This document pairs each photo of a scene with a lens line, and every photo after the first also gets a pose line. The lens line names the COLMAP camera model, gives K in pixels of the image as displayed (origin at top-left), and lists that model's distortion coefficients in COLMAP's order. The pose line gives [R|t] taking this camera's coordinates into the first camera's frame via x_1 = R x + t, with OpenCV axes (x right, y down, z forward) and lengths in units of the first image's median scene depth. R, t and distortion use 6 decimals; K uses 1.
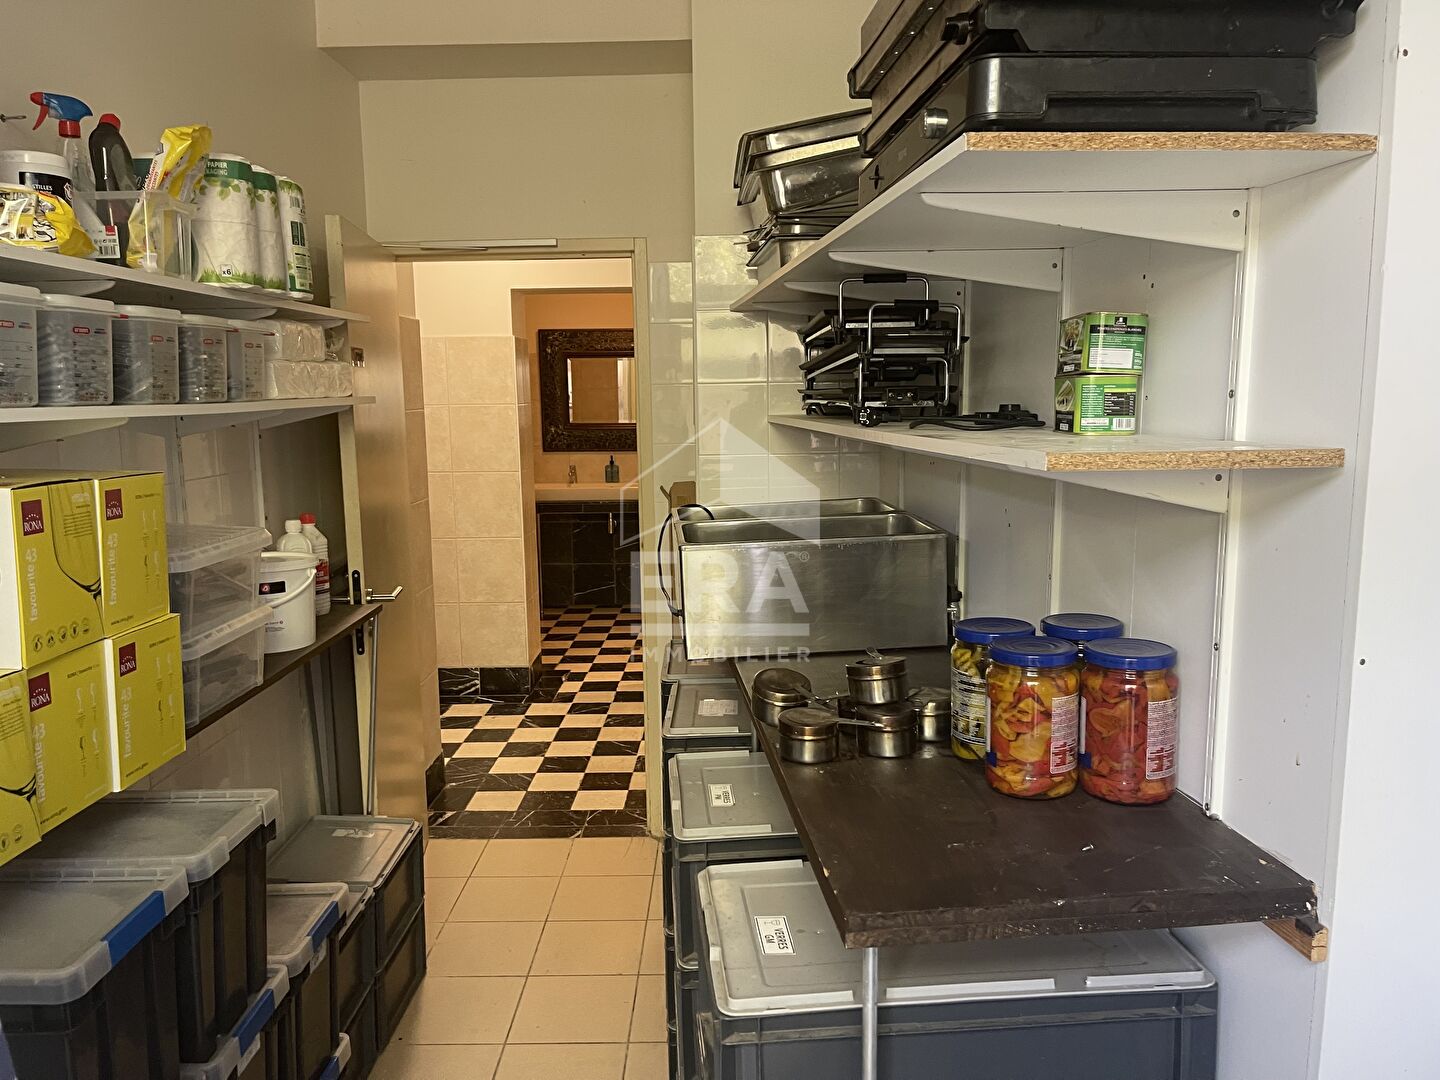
lens RADIAL K [[1076.2, 0, 722.2], [0, 1076.2, 540.7], [0, 0, 1]] dist [0.060565, -0.085045]
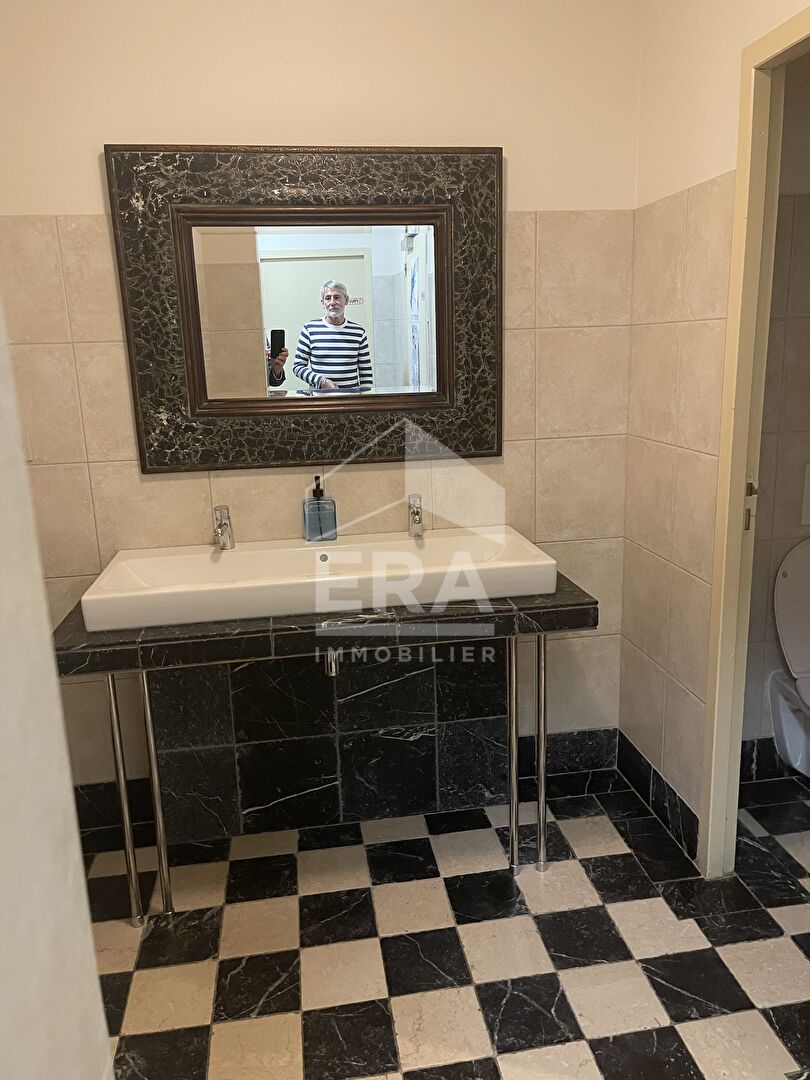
lens RADIAL K [[807.1, 0, 405.7], [0, 807.1, 535.9], [0, 0, 1]] dist [0.060565, -0.085045]
pose [[0.986585, -0.054819, 0.153768, -0.117705], [0.040079, 0.994440, 0.097376, -0.085426], [-0.158252, -0.089907, 0.983297, 0.691058]]
